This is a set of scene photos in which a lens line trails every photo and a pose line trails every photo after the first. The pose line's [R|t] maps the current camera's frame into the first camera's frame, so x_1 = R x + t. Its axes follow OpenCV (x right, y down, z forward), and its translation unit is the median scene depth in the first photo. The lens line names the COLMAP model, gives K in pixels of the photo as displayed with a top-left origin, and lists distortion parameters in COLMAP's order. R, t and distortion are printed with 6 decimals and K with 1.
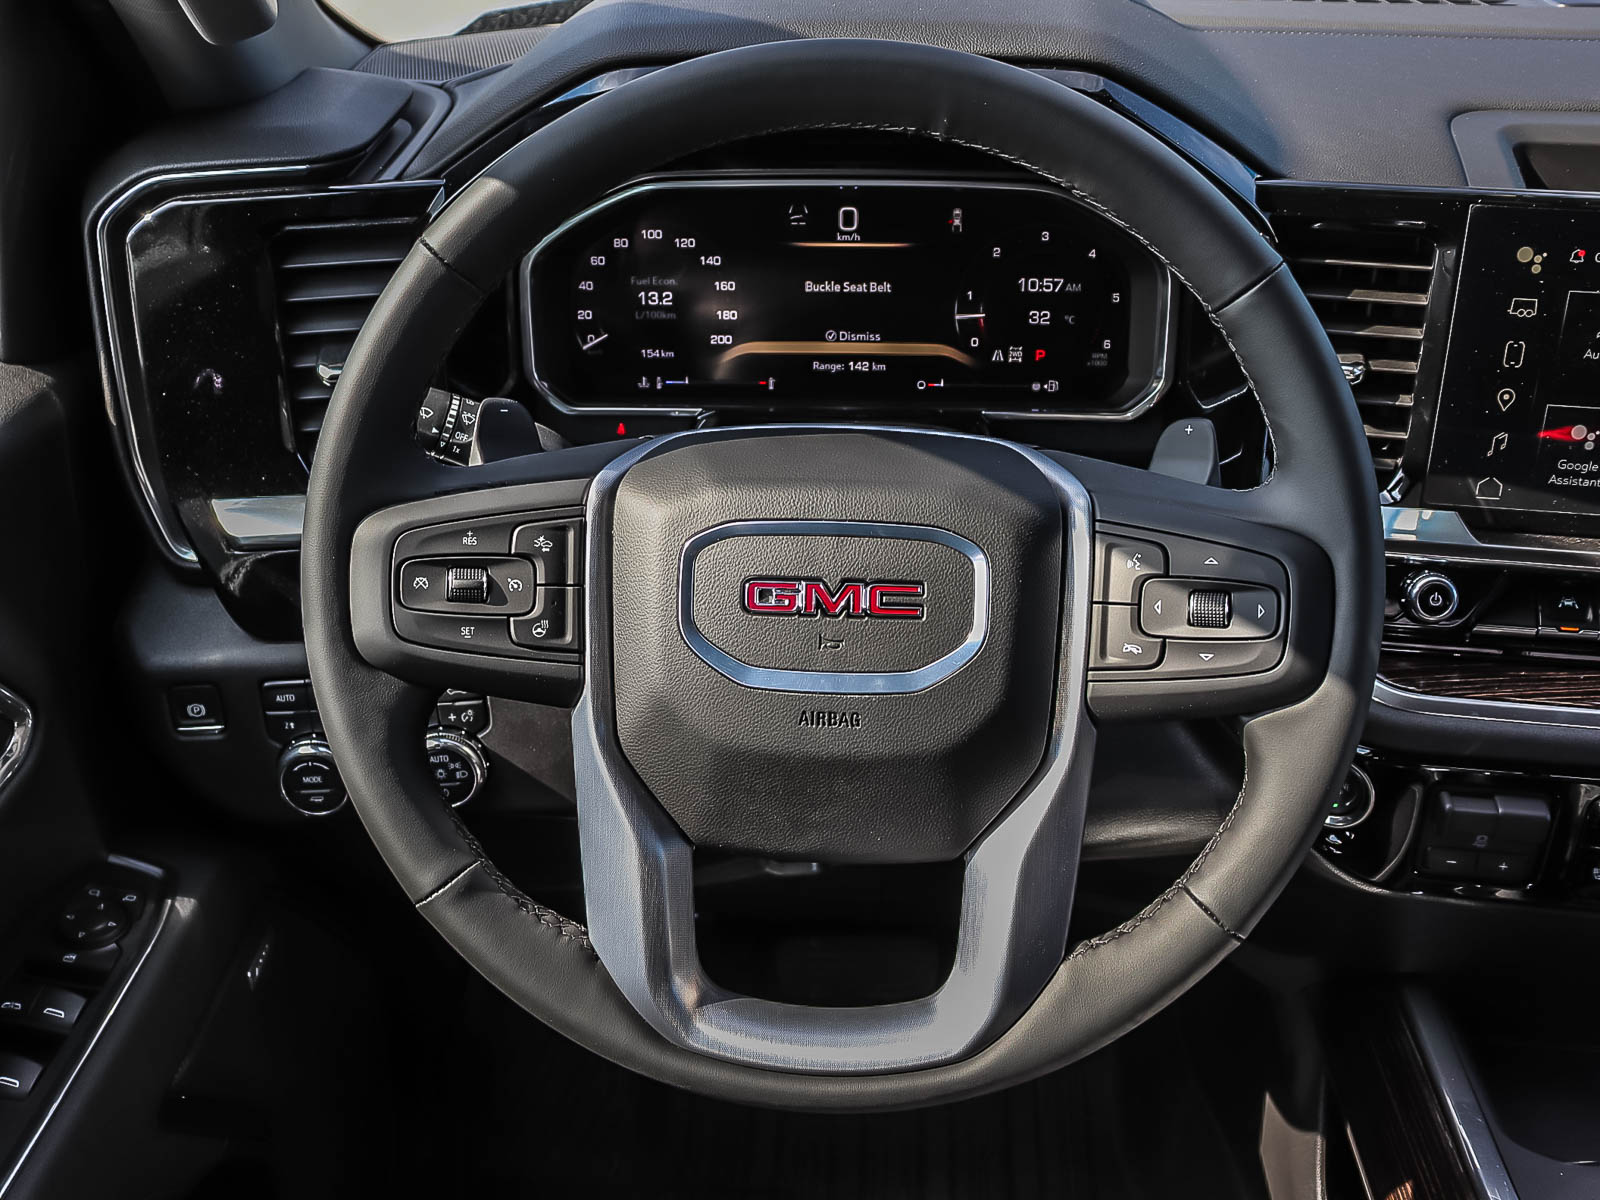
lens RADIAL K [[1546.7, 0, 800.0], [0, 1546.7, 600.0], [0, 0, 1]] dist [-0.191472, 0.183258]
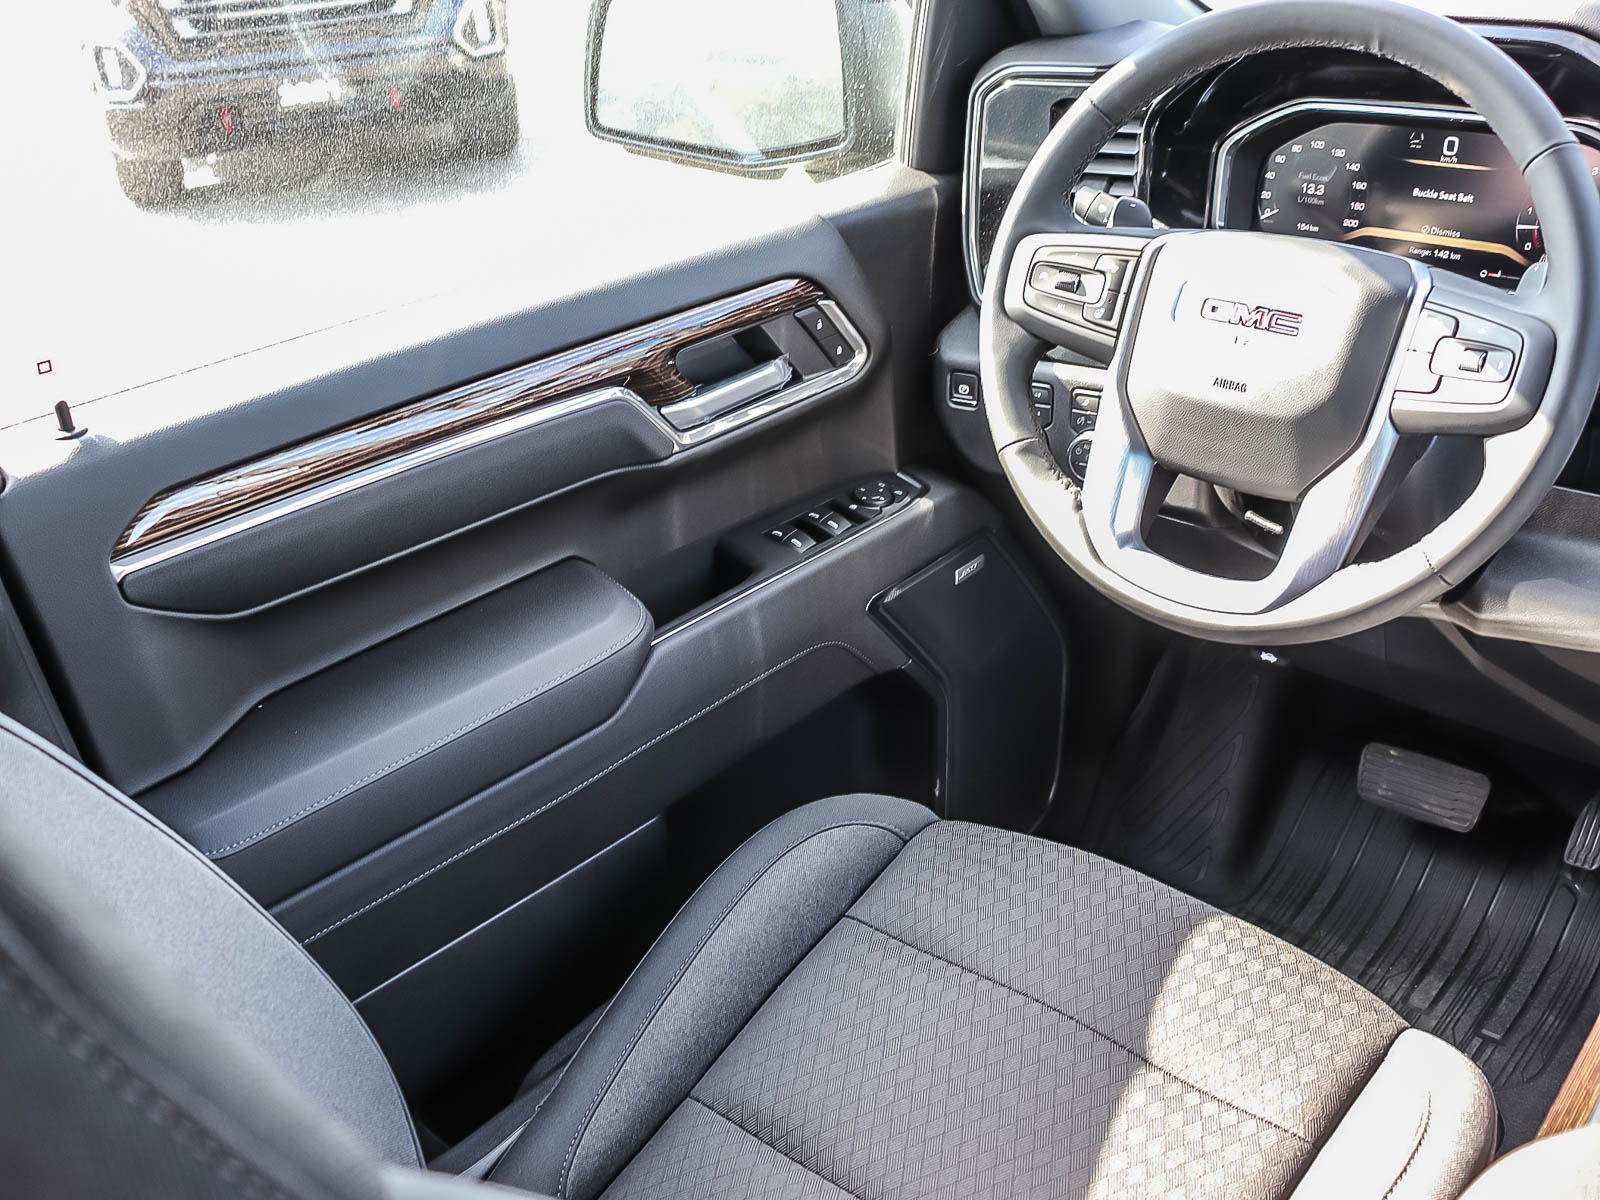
lens RADIAL K [[1501.1, 0, 800.0], [0, 1501.1, 600.0], [0, 0, 1]] dist [-0.092675, 0.029139]
pose [[0.770189, 0.256185, -0.584105, 0.528832], [-0.264419, 0.961633, 0.073108, 0.243652], [0.580423, 0.098141, 0.808379, -0.457479]]
